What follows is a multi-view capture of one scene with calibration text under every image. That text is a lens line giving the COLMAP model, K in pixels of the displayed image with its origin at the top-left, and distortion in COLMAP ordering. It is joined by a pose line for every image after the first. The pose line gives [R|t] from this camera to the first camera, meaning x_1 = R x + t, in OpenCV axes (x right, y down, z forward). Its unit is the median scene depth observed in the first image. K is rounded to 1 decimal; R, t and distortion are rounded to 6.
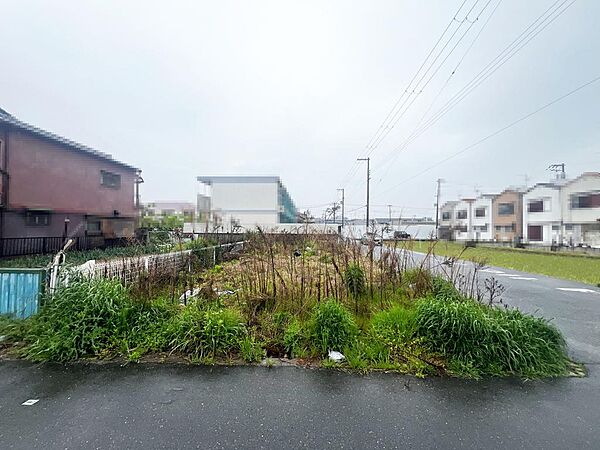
lens RADIAL K [[239.4, 0, 297.3], [0, 239.4, 221.9], [0, 0, 1]] dist [-0.003525, -0.000346]
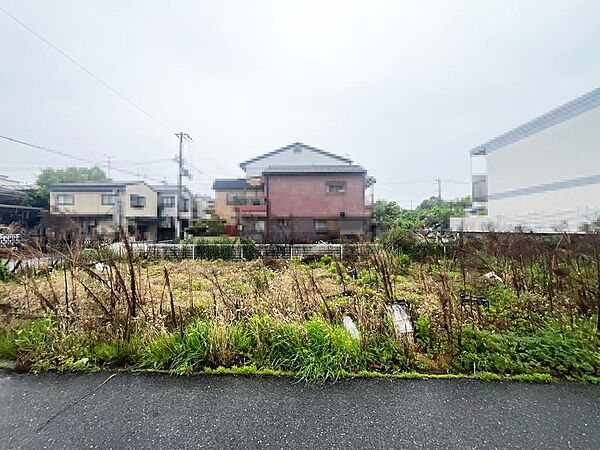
lens RADIAL K [[239.4, 0, 298.4], [0, 239.4, 226.2], [0, 0, 1]] dist [-0.003525, -0.000346]
pose [[0.002930, -0.017941, -0.999835, 0.419558], [0.044078, 0.998870, -0.017795, 0.032241], [0.999024, -0.044019, 0.003717, 0.752137]]
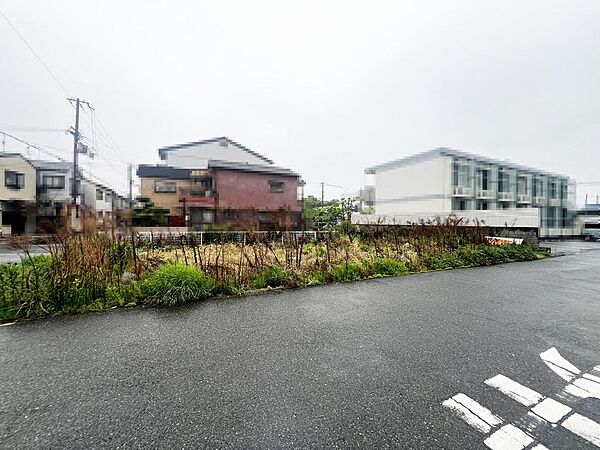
lens RADIAL K [[239.4, 0, 298.1], [0, 239.4, 225.1], [0, 0, 1]] dist [-0.003525, -0.000346]
pose [[0.471911, 0.009053, -0.881600, 0.546090], [0.025062, 0.999405, 0.023678, 0.026951], [0.881290, -0.033269, 0.471404, 0.396805]]
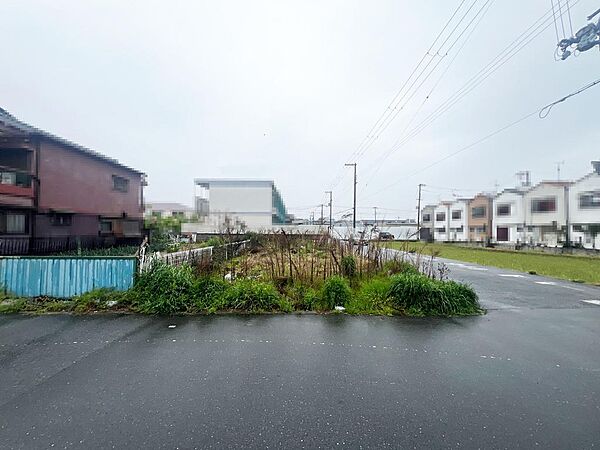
lens RADIAL K [[239.4, 0, 297.2], [0, 239.4, 222.0], [0, 0, 1]] dist [-0.003525, -0.000346]
pose [[0.998542, 0.003867, 0.053834, -0.039782], [-0.003643, 0.999984, -0.004264, -0.001582], [-0.053850, 0.004062, 0.998541, -0.110676]]
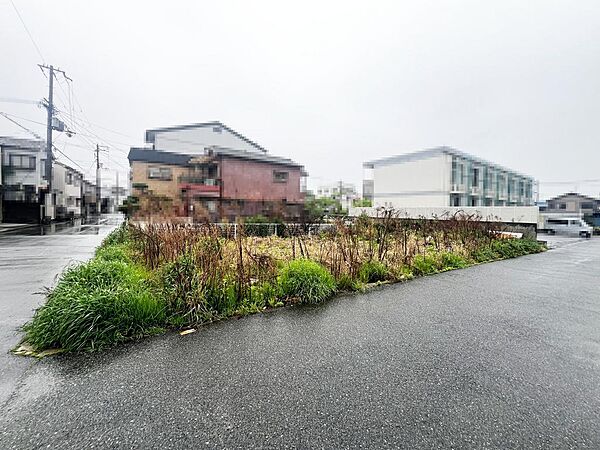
lens RADIAL K [[239.4, 0, 299.0], [0, 239.4, 224.3], [0, 0, 1]] dist [-0.003525, -0.000346]
pose [[0.579179, 0.048201, -0.813774, 0.442775], [0.005217, 0.998011, 0.062827, 0.017280], [0.815183, -0.040634, 0.577776, 0.235934]]
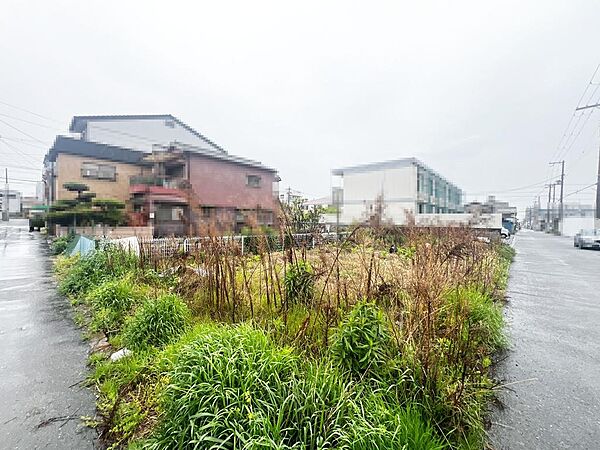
lens RADIAL K [[239.4, 0, 299.2], [0, 239.4, 224.9], [0, 0, 1]] dist [-0.003525, -0.000346]
pose [[0.765009, 0.019748, -0.643717, 0.239659], [0.008825, 0.999114, 0.041138, 0.009696], [0.643960, -0.037152, 0.764157, 0.144171]]
